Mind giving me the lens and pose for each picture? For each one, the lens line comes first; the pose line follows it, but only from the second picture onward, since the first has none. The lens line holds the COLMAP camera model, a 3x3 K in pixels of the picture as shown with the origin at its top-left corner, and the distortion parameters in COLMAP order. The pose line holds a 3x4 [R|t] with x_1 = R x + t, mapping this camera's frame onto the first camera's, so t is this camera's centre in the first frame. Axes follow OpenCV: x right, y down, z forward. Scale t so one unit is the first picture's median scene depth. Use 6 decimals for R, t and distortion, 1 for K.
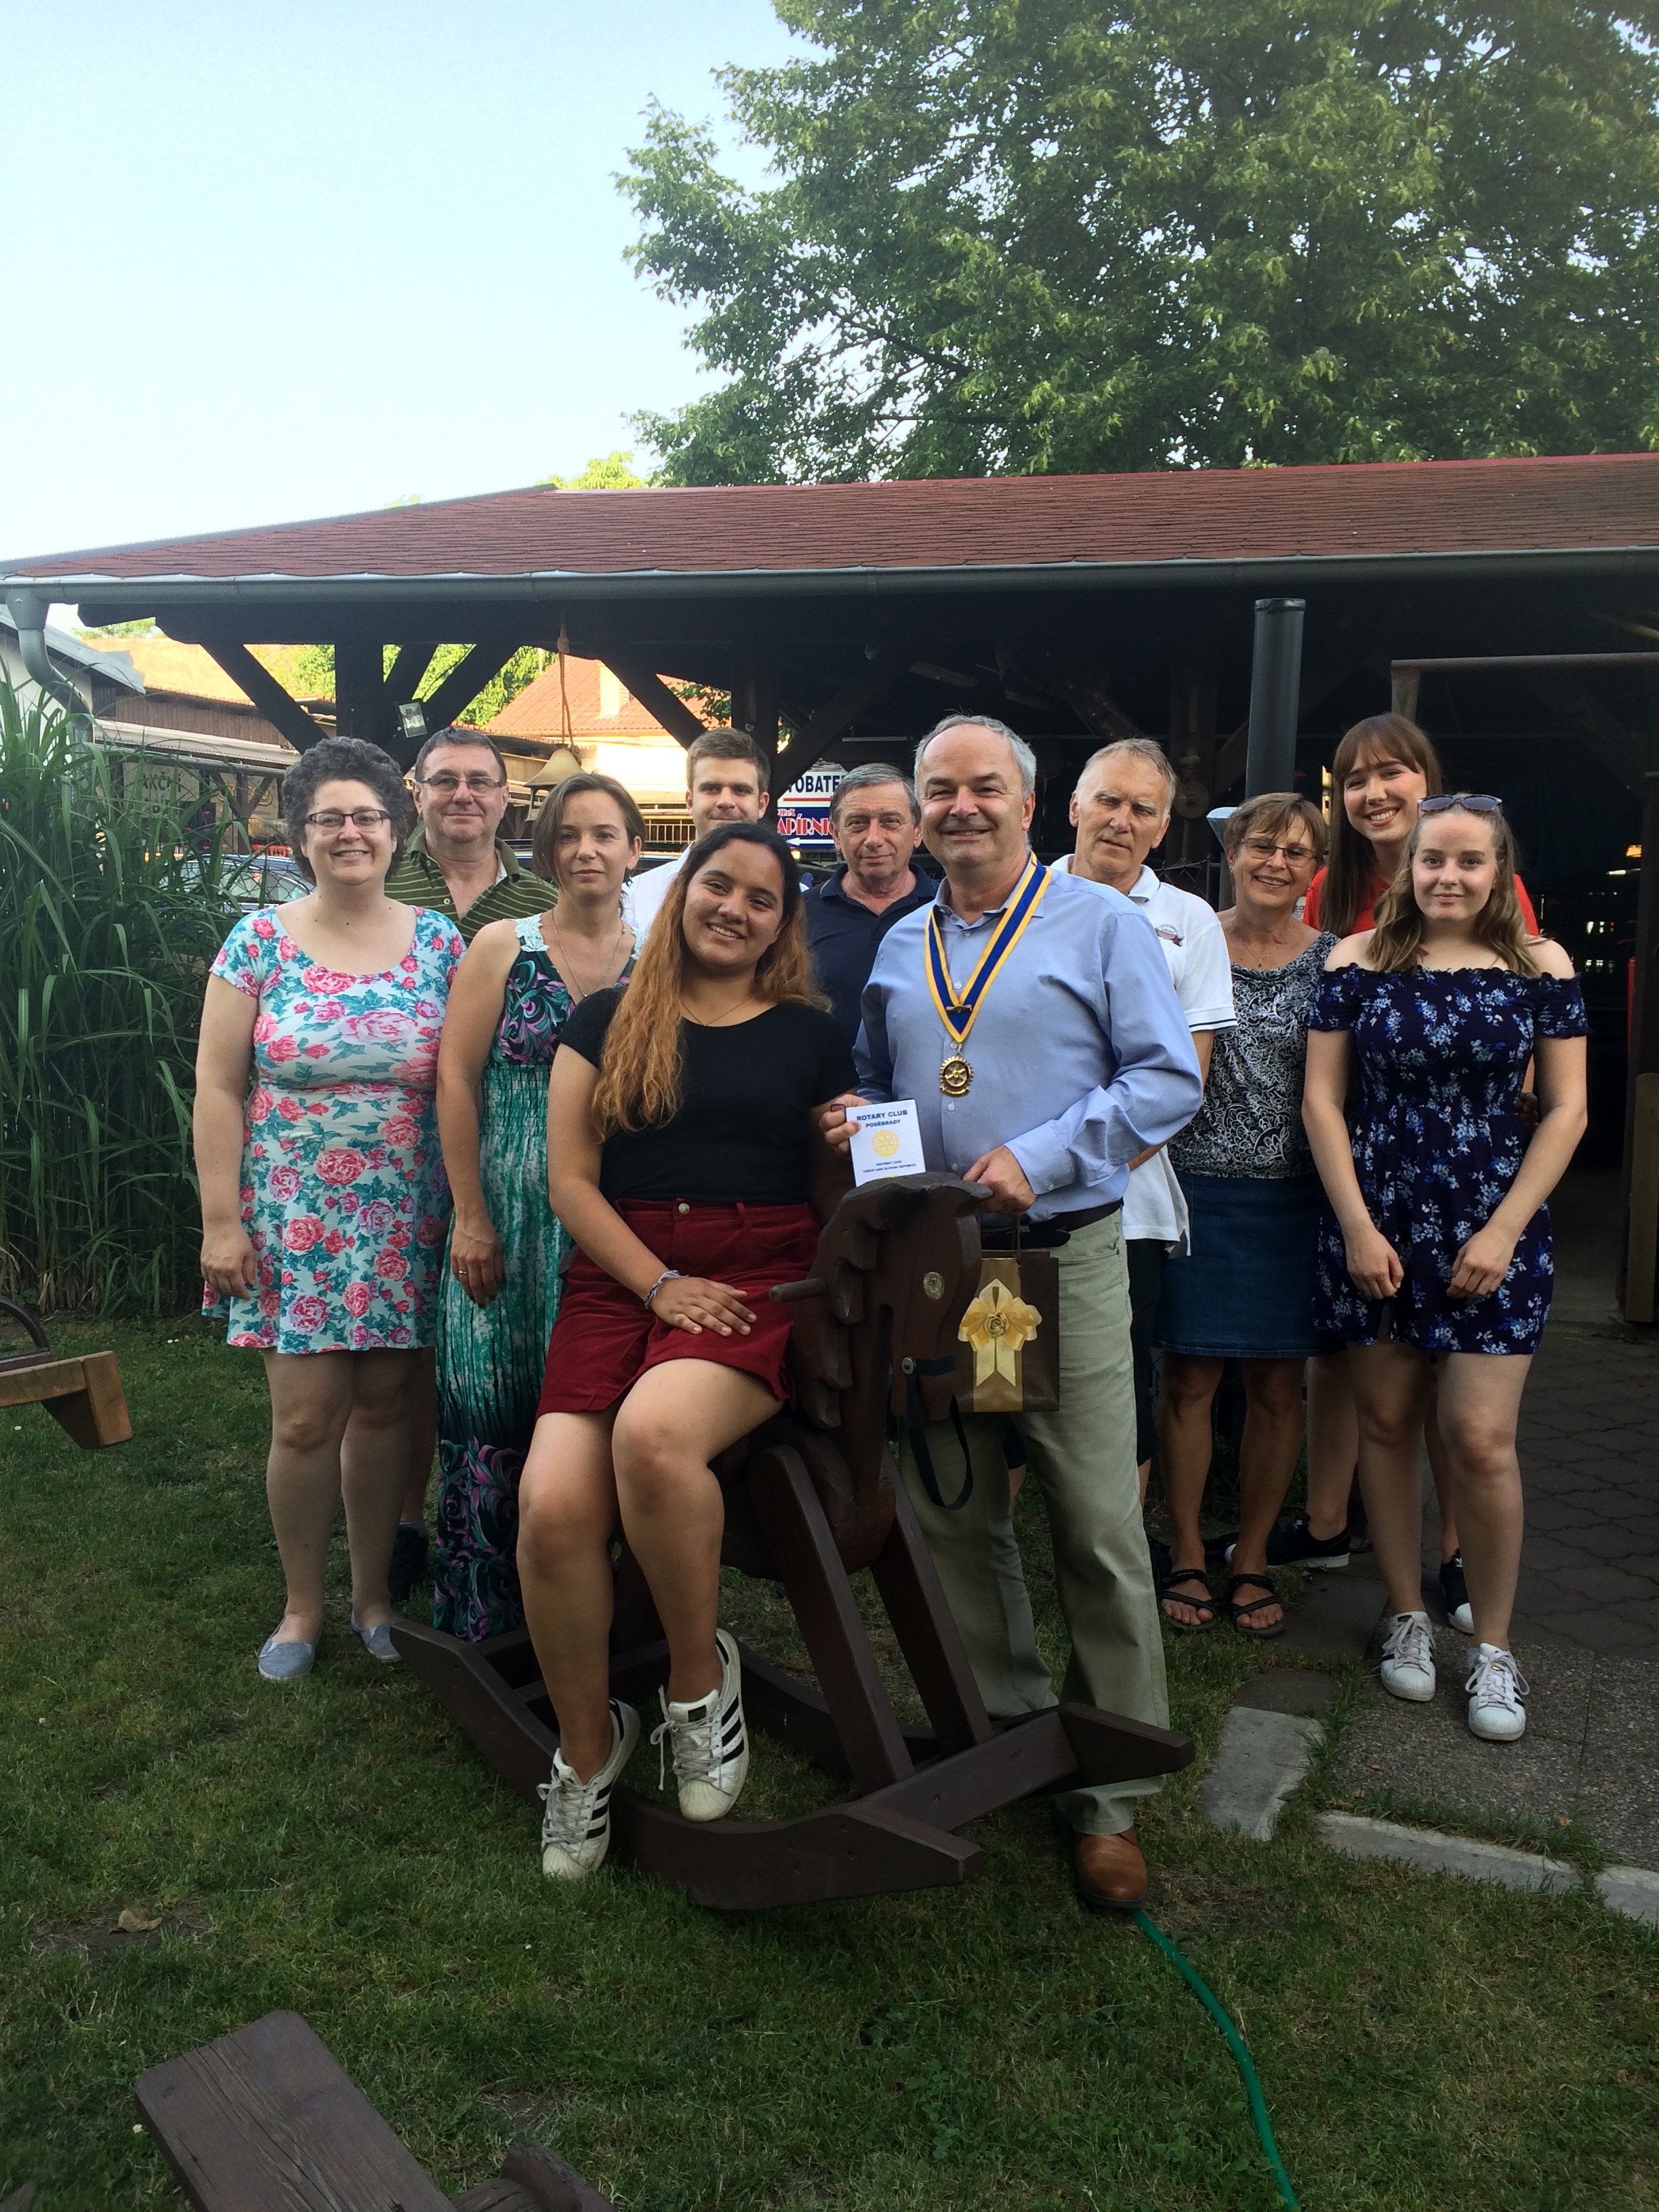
lens RADIAL K [[1847.3, 0, 826.8], [0, 1847.3, 1132.6], [0, 0, 1]] dist [0.076988, -0.087175]
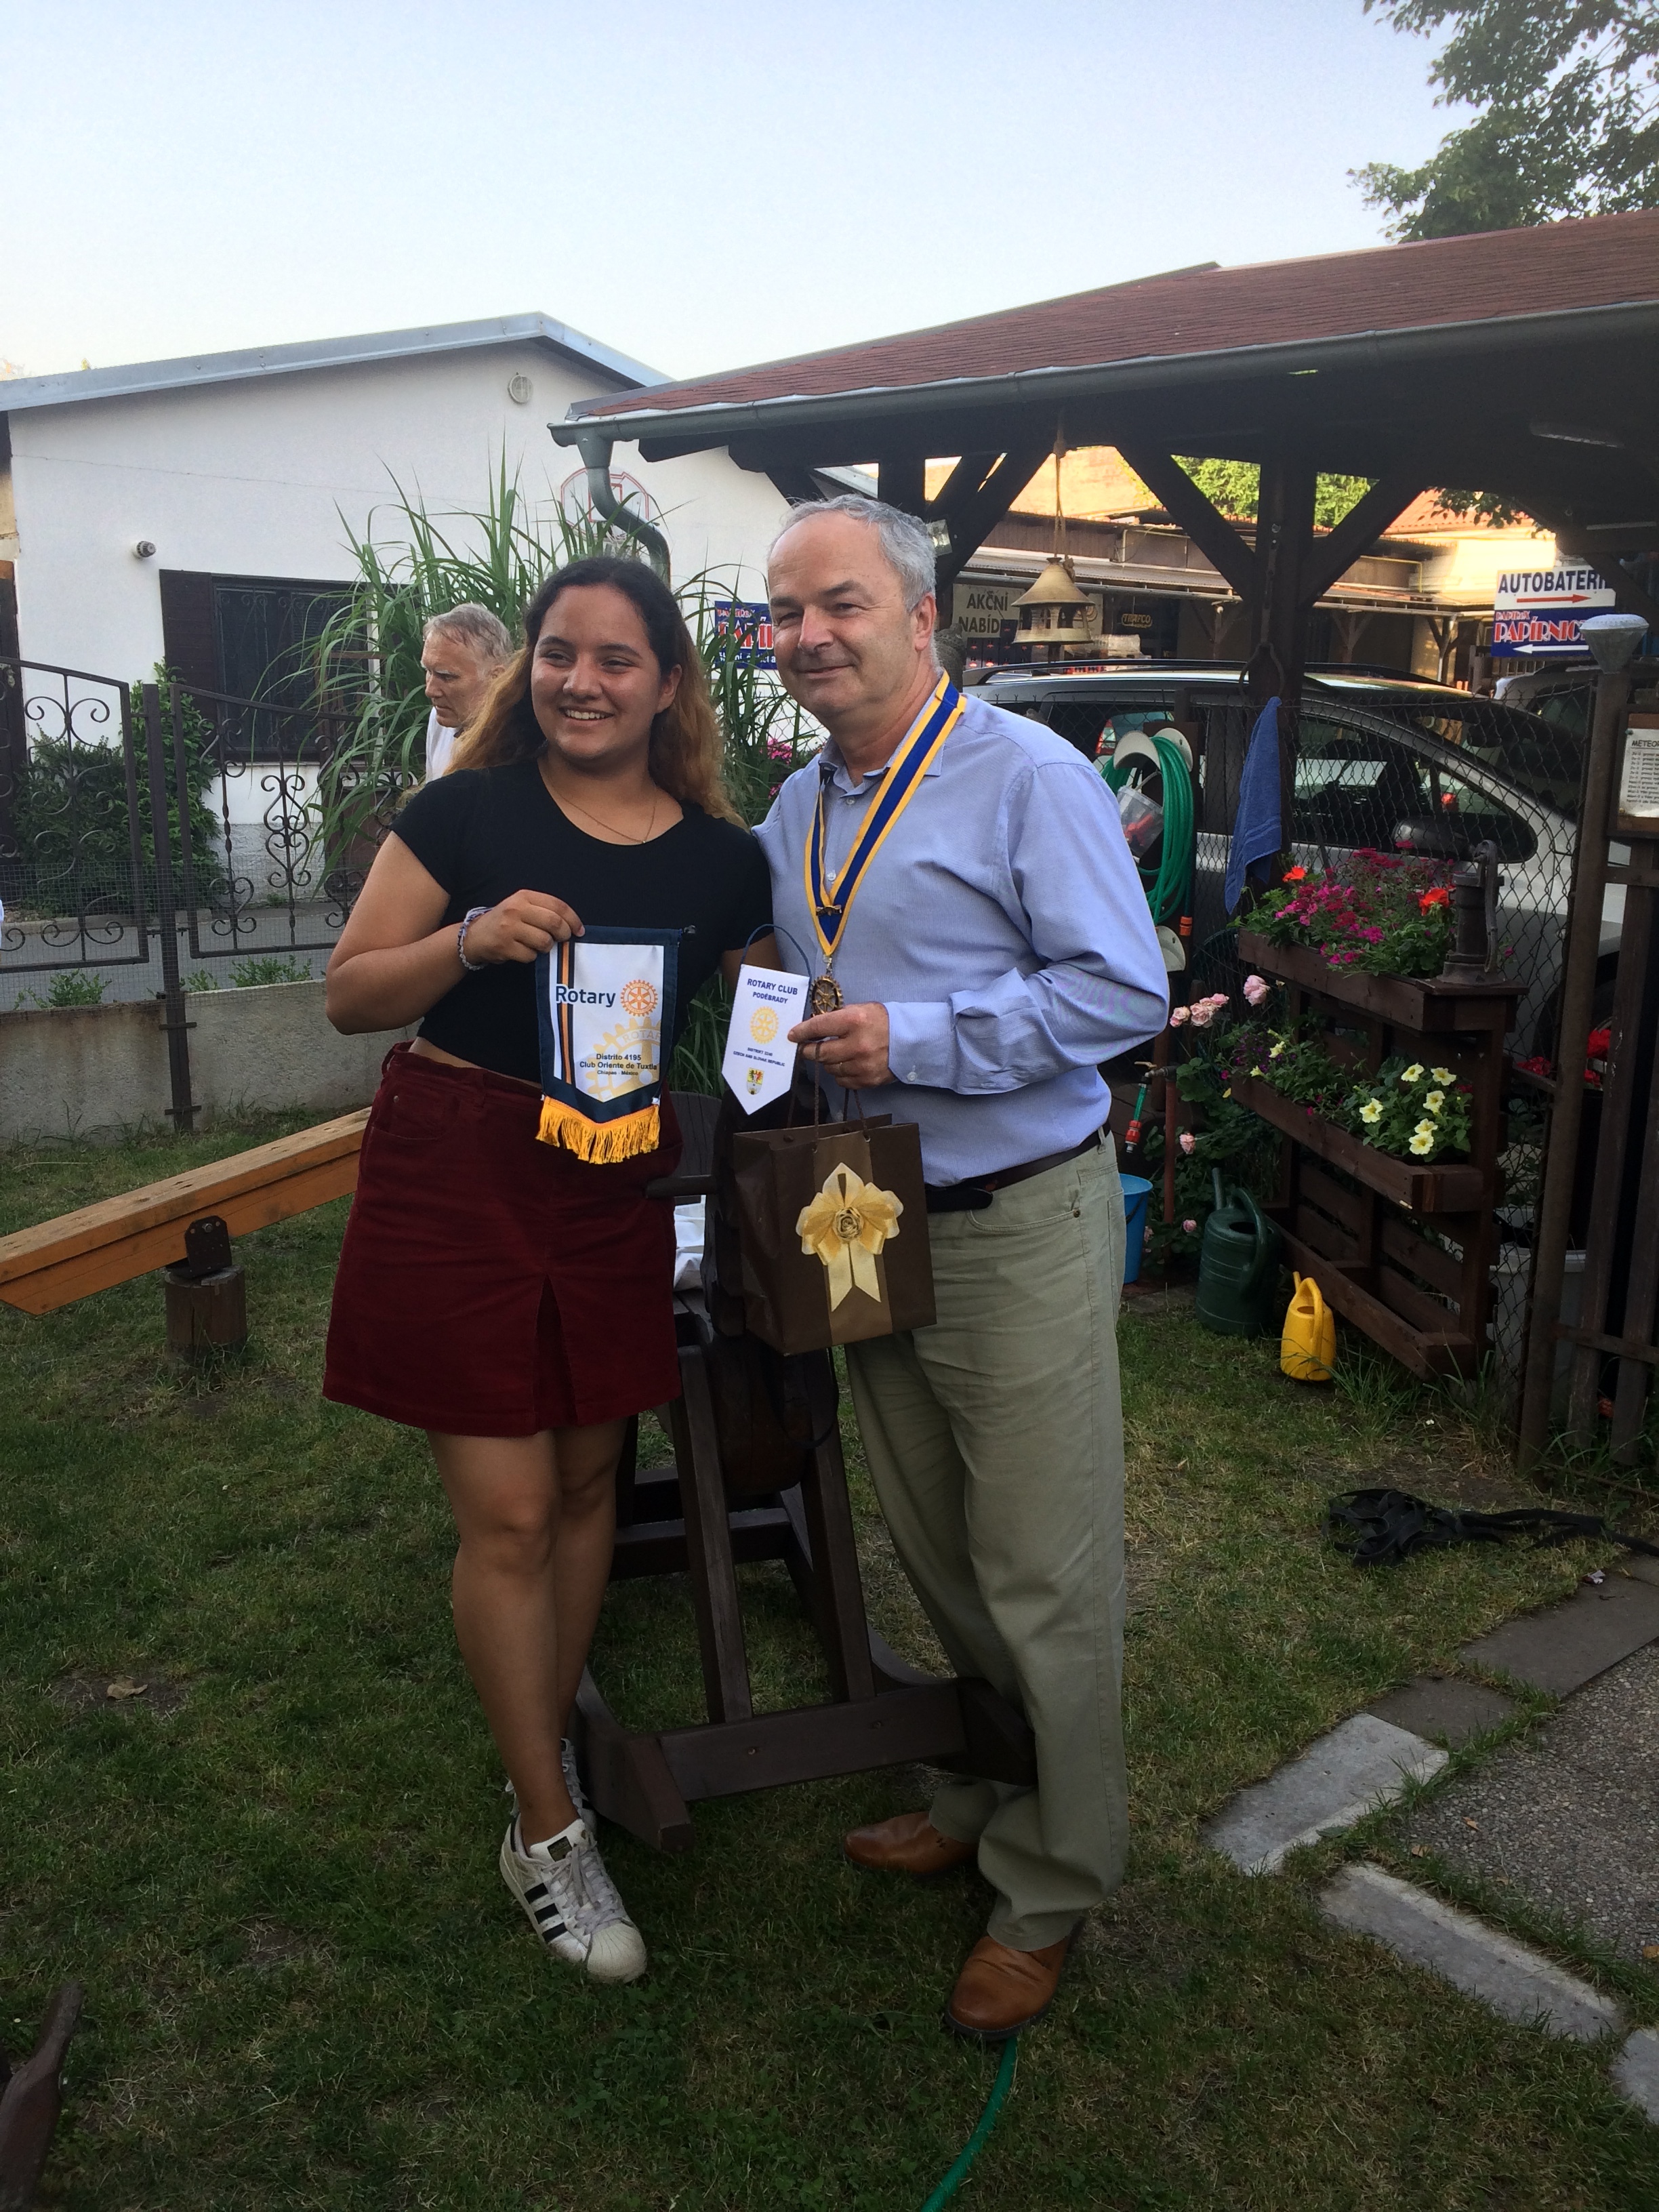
lens RADIAL K [[1875.0, 0, 842.1], [0, 1875.0, 1107.6], [0, 0, 1]] dist [0.073792, -0.103448]
pose [[0.902751, 0.084273, -0.421828, 0.096025], [-0.049774, 0.994499, 0.092161, -0.008423], [0.427274, -0.062202, 0.901980, 0.041740]]
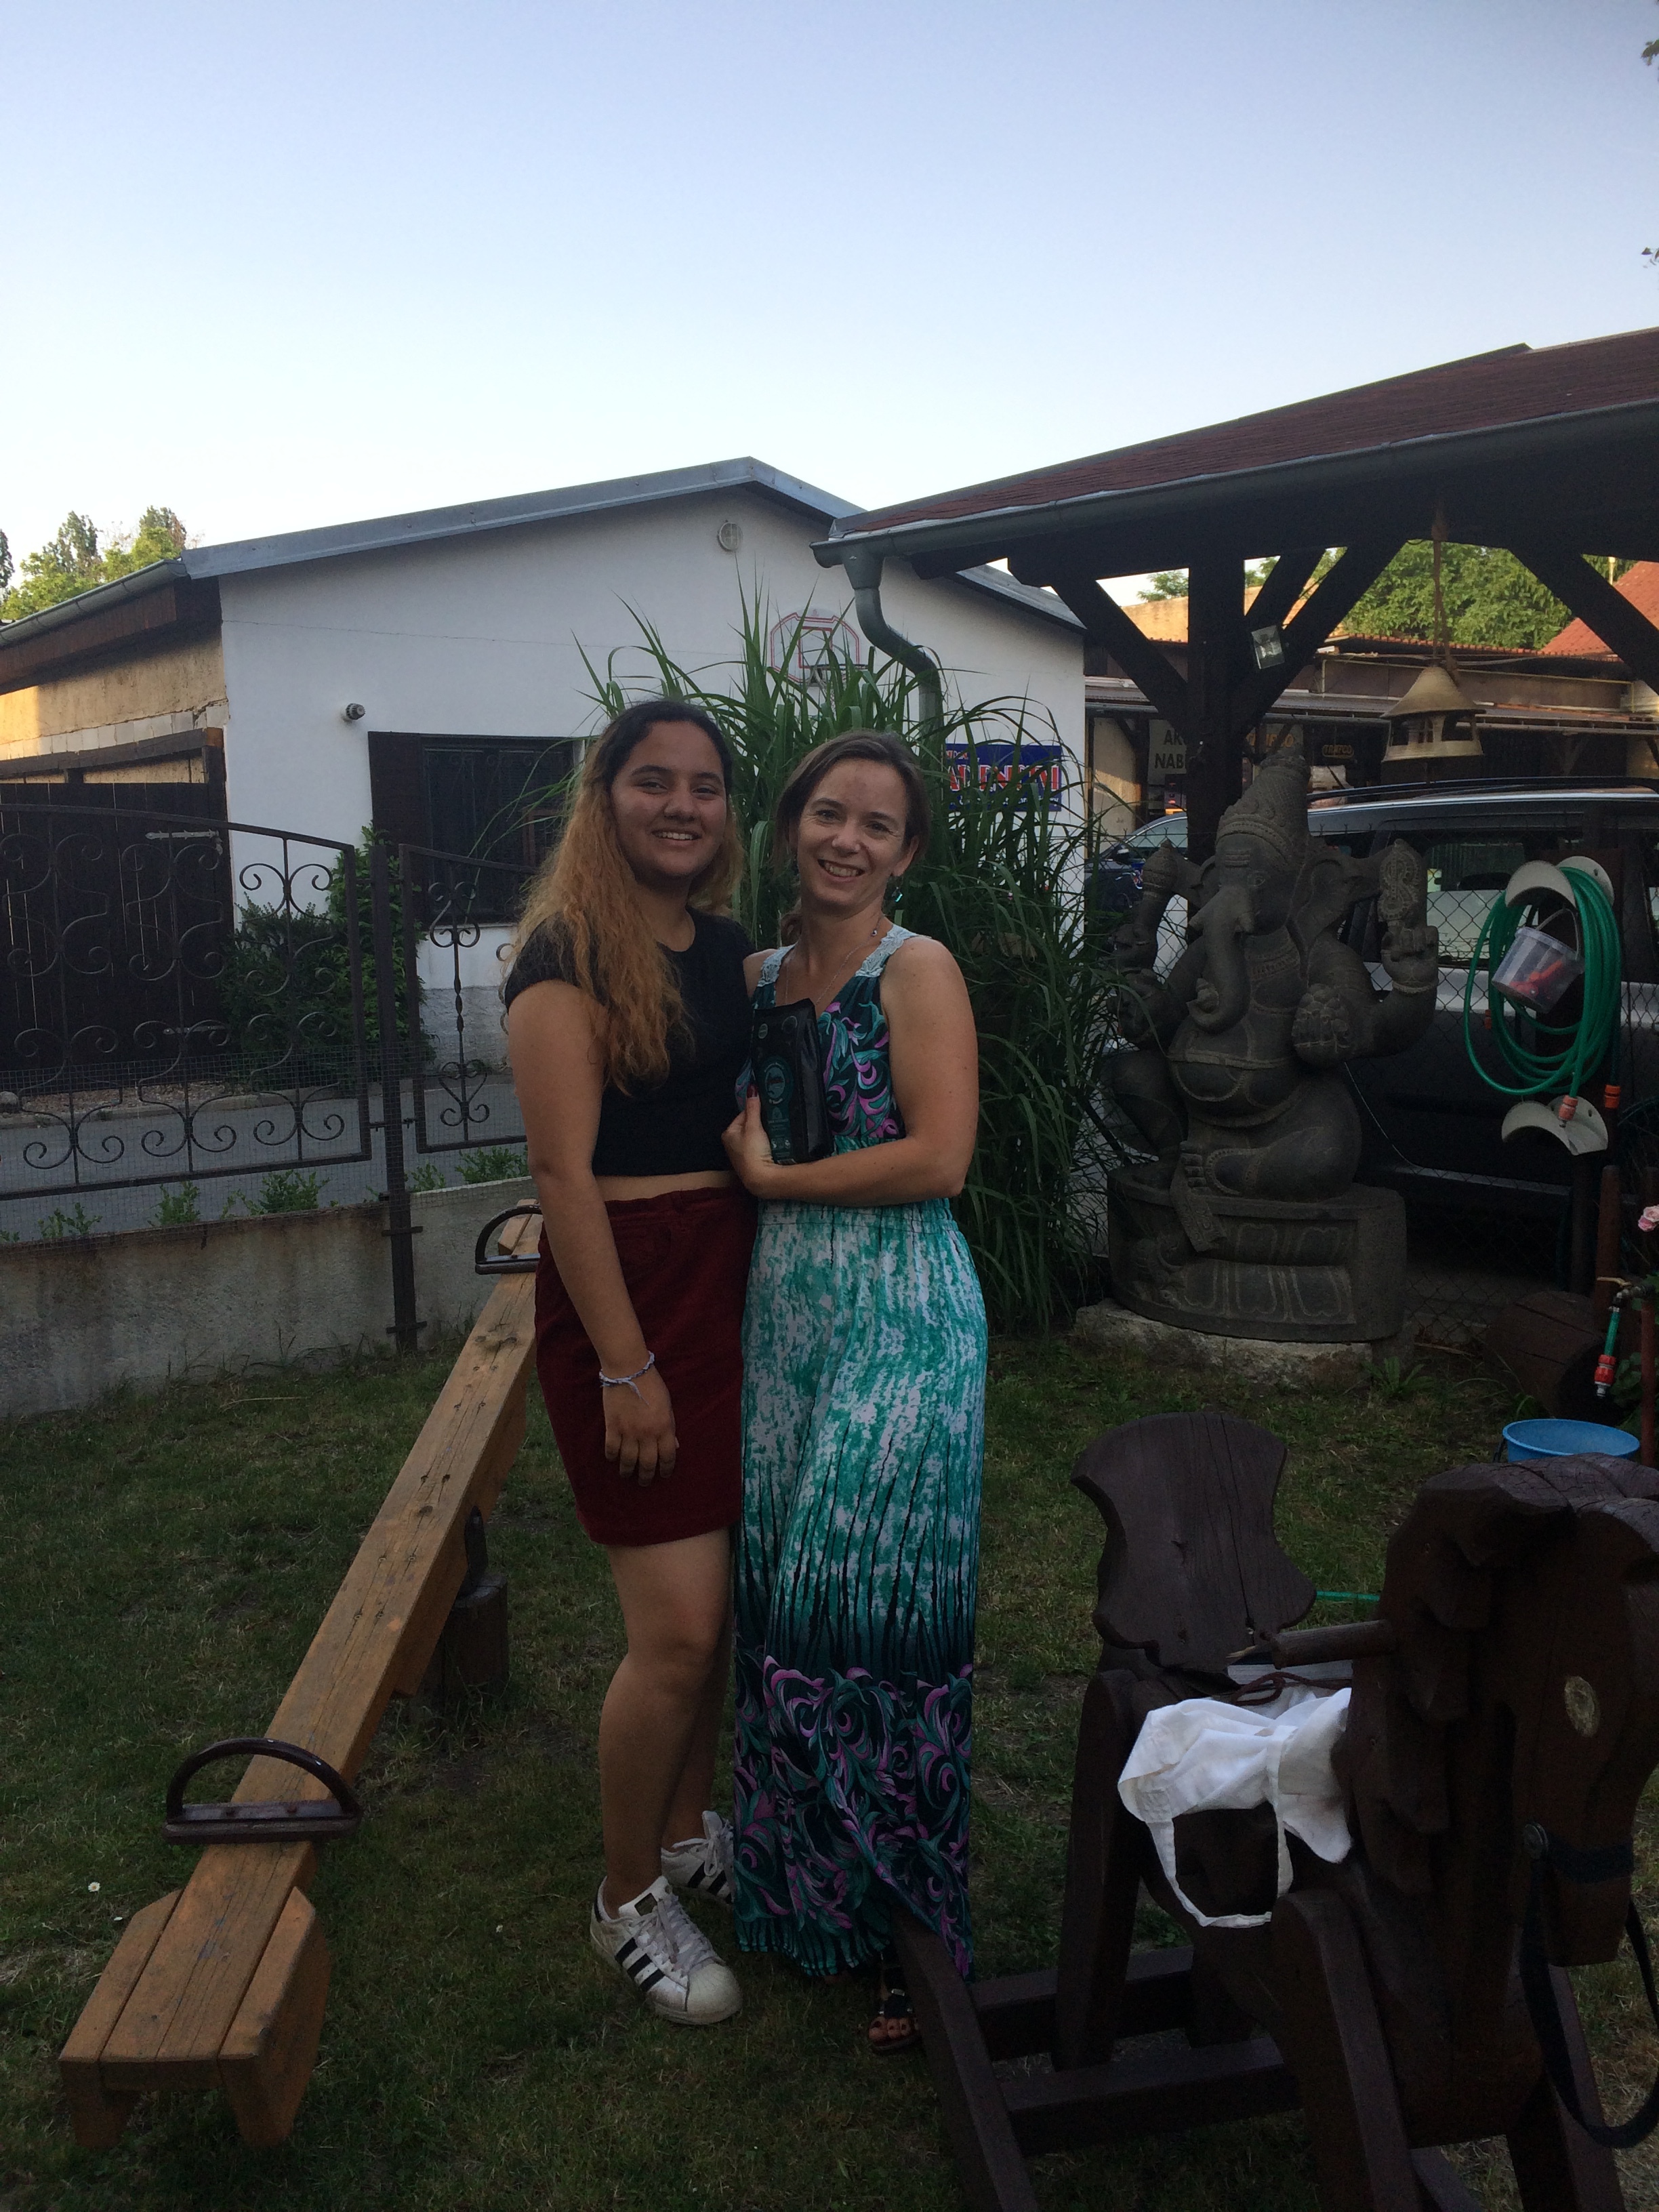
lens RADIAL K [[1898.1, 0, 838.7], [0, 1898.1, 1105.6], [0, 0, 1]] dist [0.067433, -0.091922]
pose [[0.859222, 0.035518, -0.510369, 0.030524], [-0.030119, 0.999369, 0.018841, -0.015694], [0.510716, -0.000816, 0.859749, 0.095843]]
